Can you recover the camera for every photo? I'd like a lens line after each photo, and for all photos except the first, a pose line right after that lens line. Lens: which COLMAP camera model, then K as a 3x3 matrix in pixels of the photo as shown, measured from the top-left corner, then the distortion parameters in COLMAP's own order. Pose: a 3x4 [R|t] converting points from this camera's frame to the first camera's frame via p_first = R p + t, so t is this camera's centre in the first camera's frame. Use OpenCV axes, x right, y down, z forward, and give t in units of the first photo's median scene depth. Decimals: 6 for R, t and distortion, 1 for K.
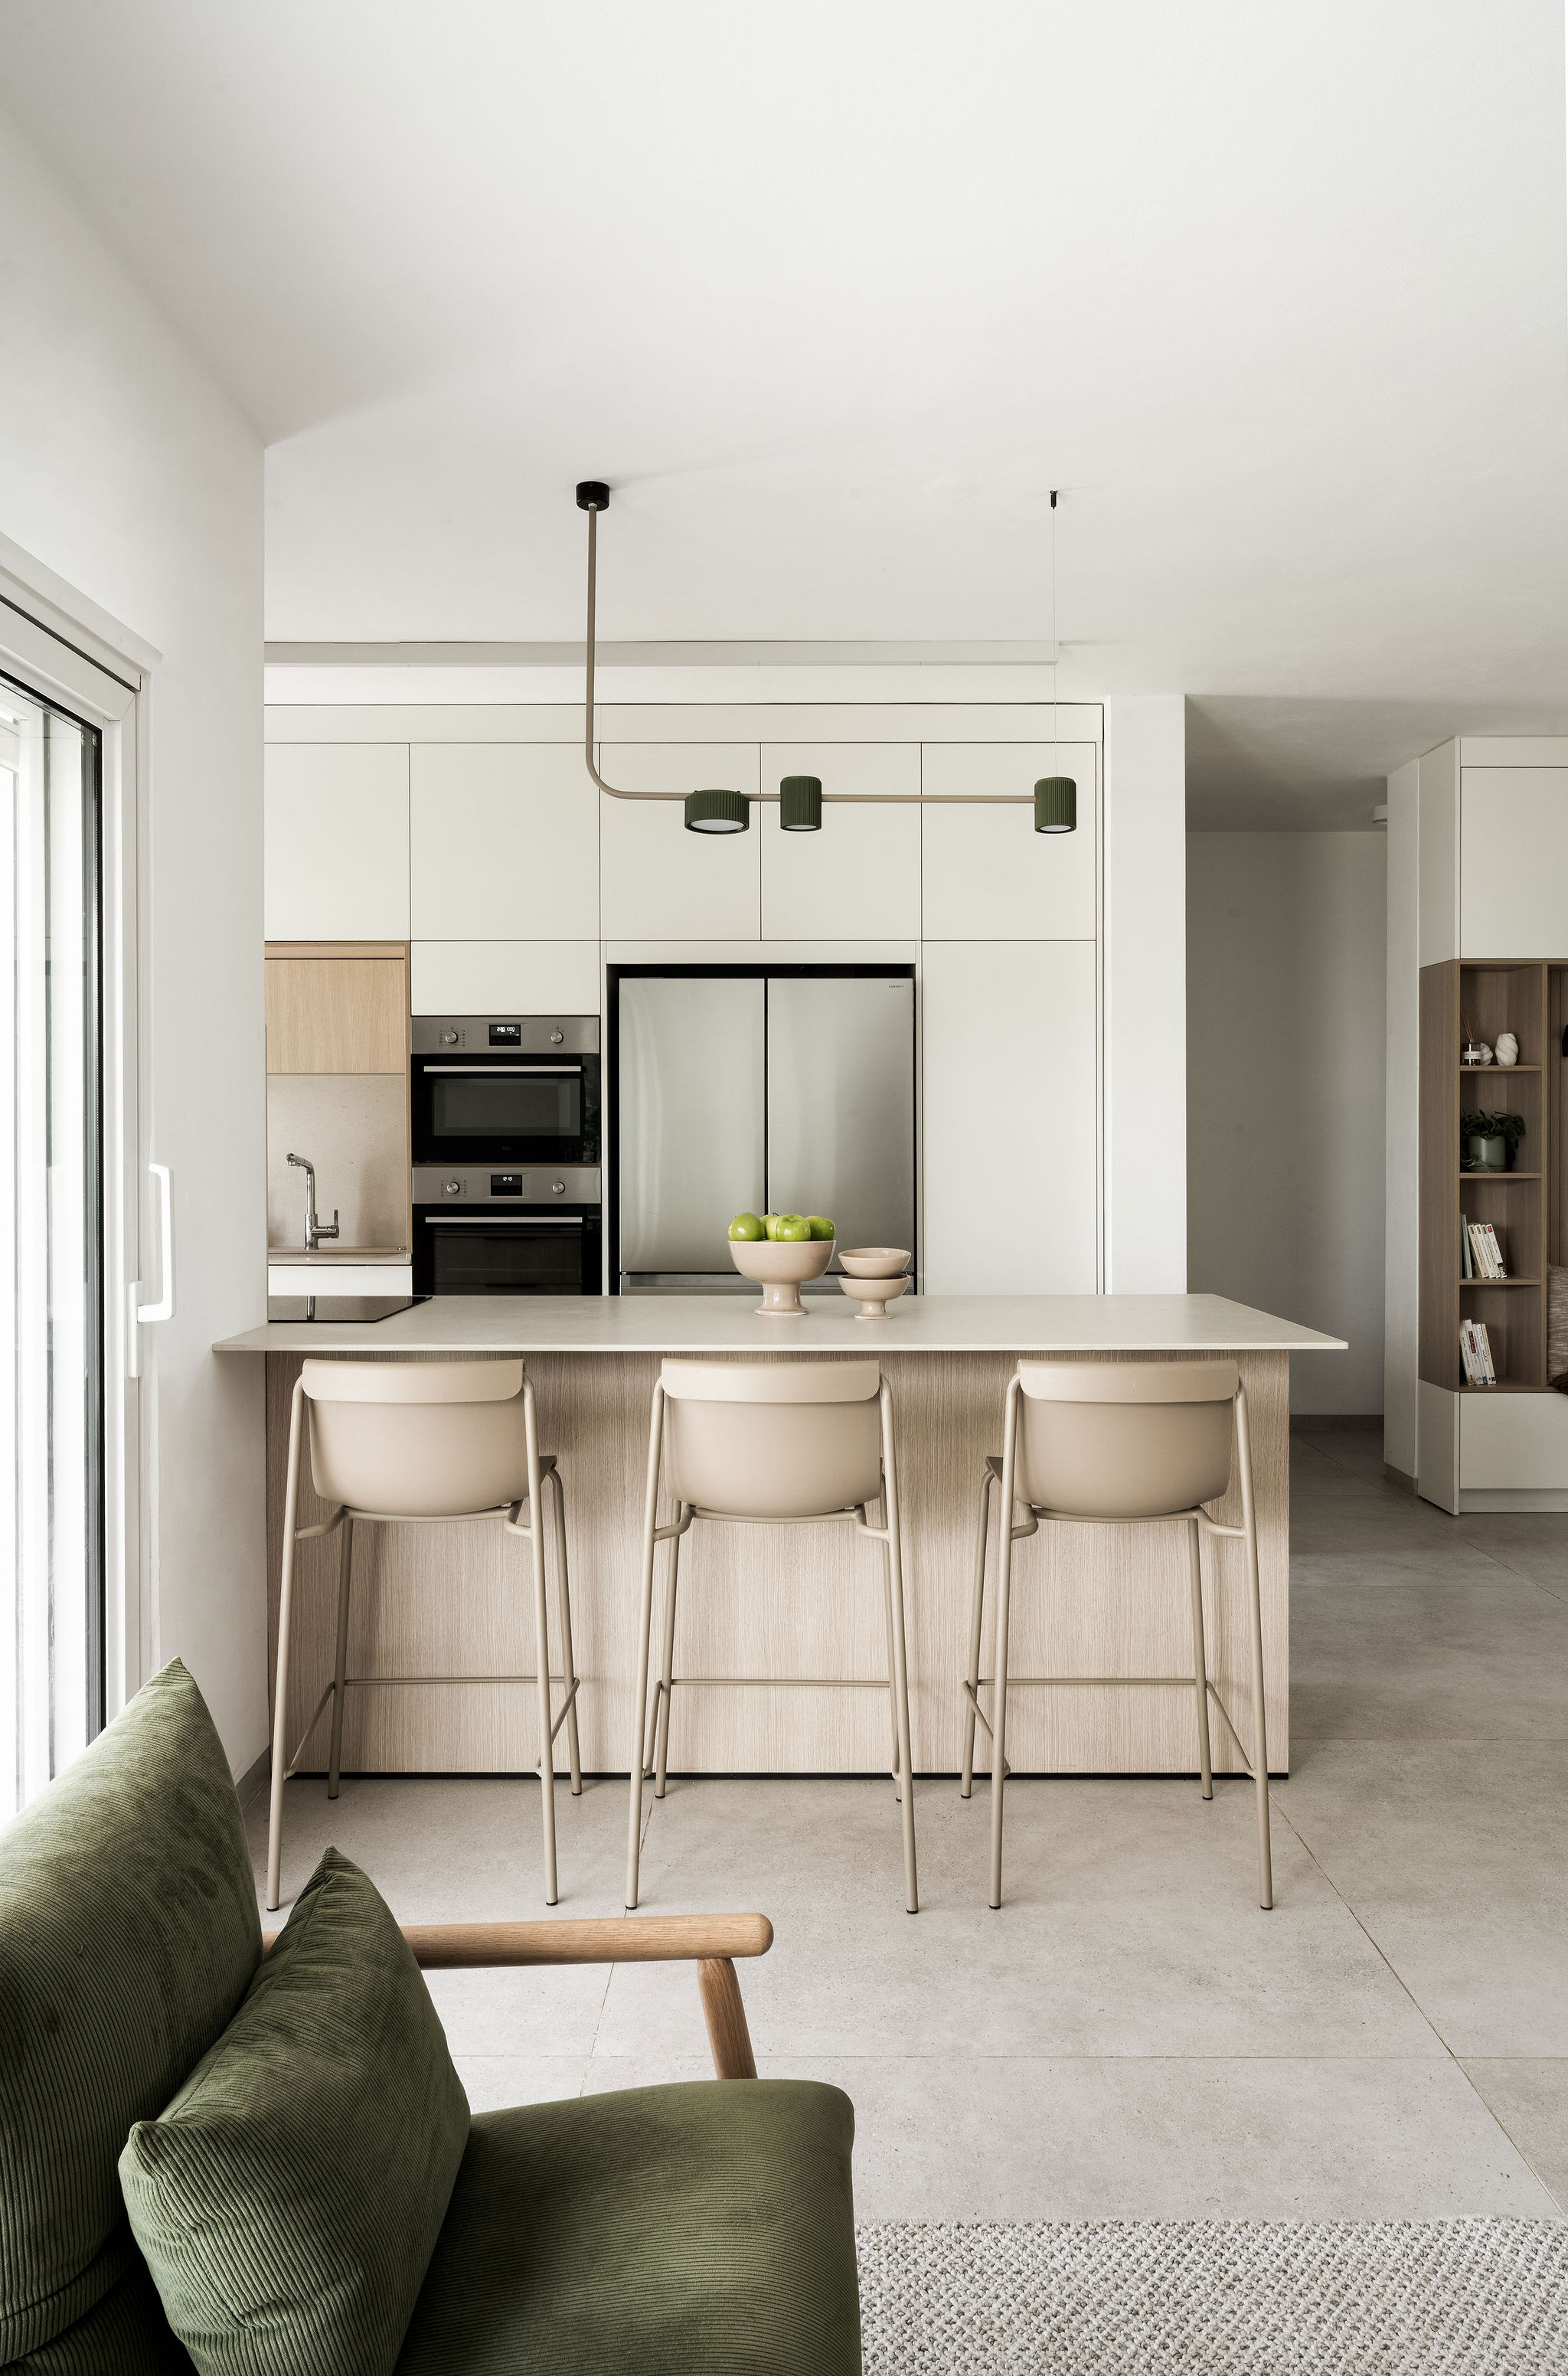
lens RADIAL K [[1654.0, 0, 705.7], [0, 1654.0, 1150.4], [0, 0, 1]] dist [0.001341, -0.007142]
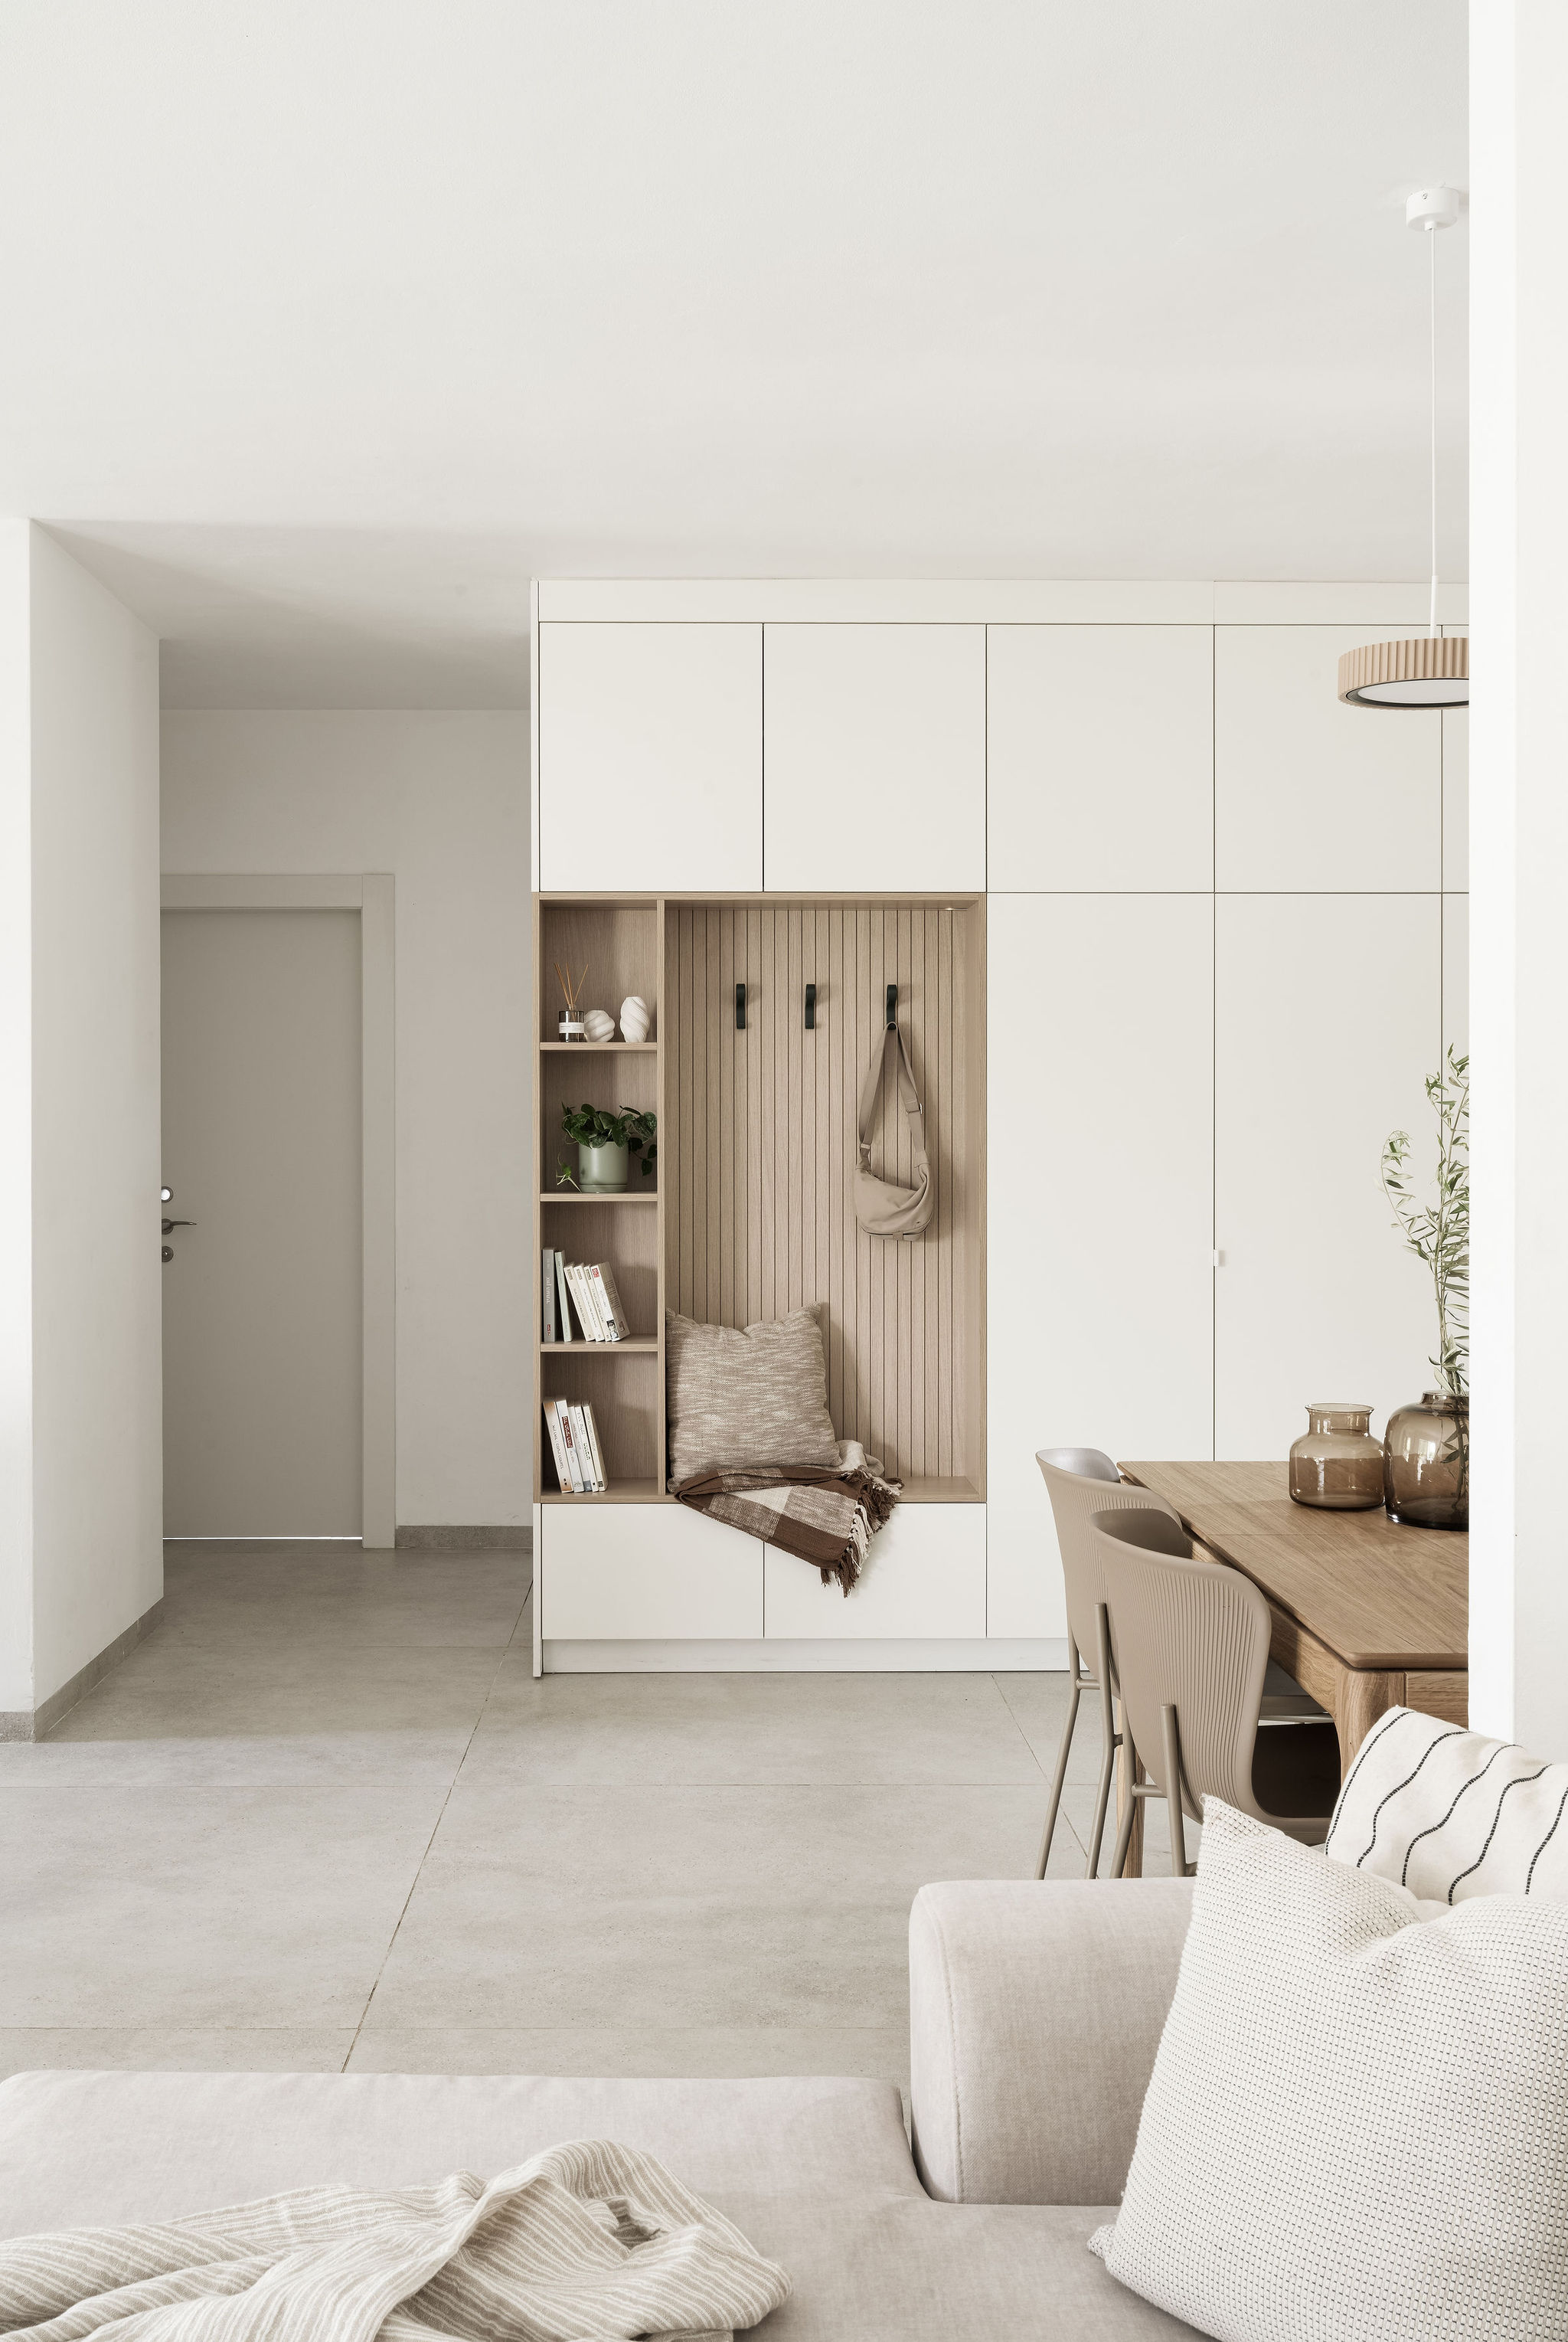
lens RADIAL K [[2267.0, 0, 758.8], [0, 2267.0, 1127.5], [0, 0, 1]] dist [-0.003294, 0.000000]
pose [[0.999884, 0.000088, 0.015204, 0.585384], [-0.000053, 0.999997, -0.002332, -0.013772], [-0.015204, 0.002331, 0.999882, 0.029876]]
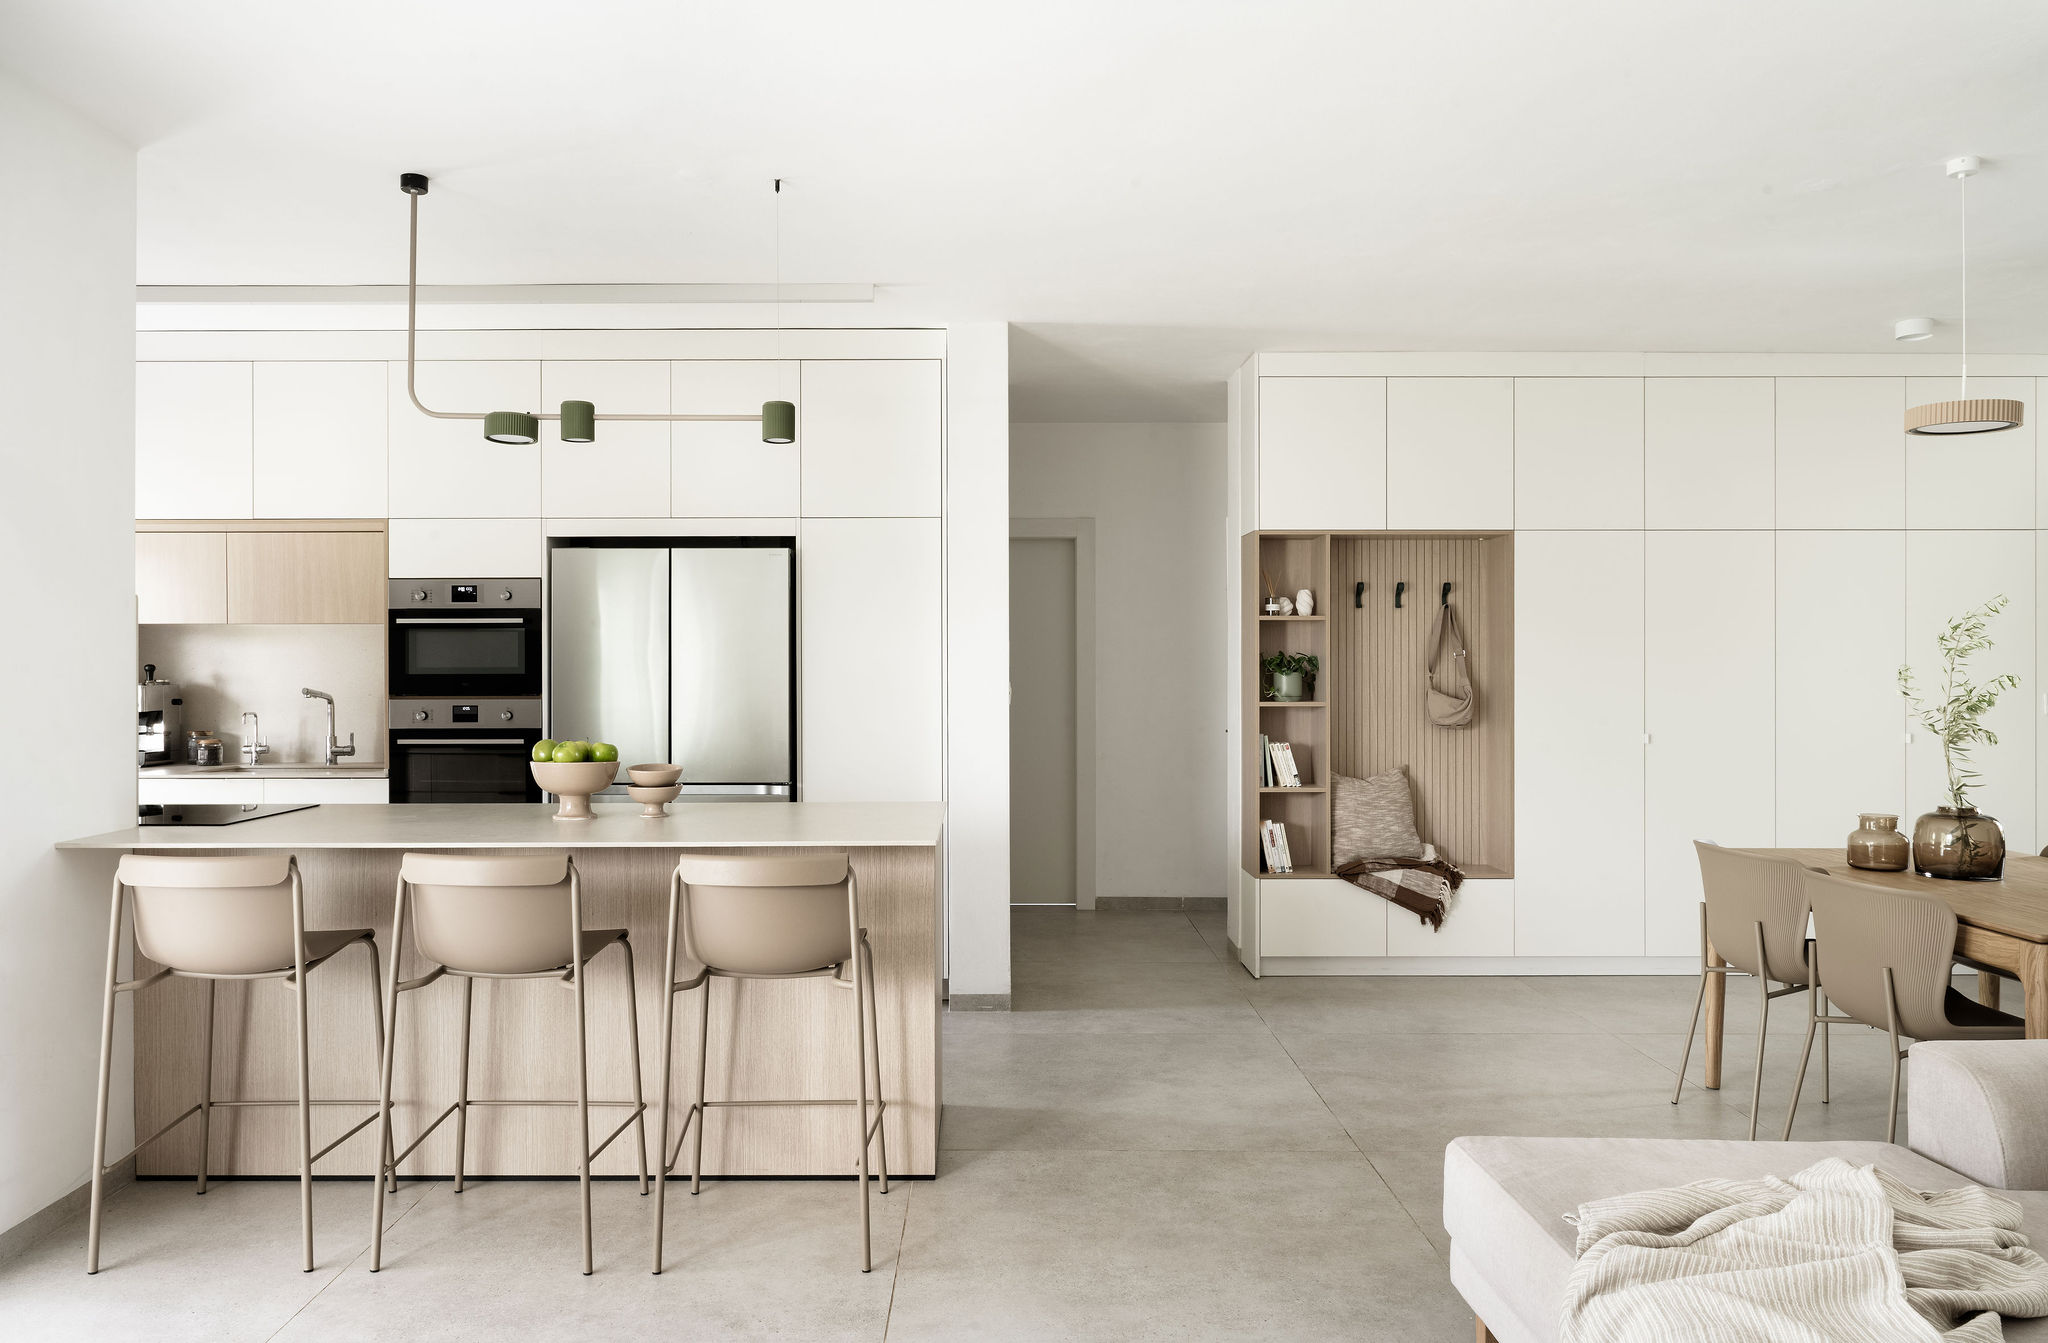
lens RADIAL K [[1425.8, 0, 971.8], [0, 1425.8, 658.4], [0, 0, 1]] dist [0.001341, -0.007142]
pose [[0.999997, -0.000715, 0.002243, 0.259851], [0.000734, 0.999963, -0.008538, -0.011334], [-0.002237, 0.008539, 0.999961, -0.078255]]
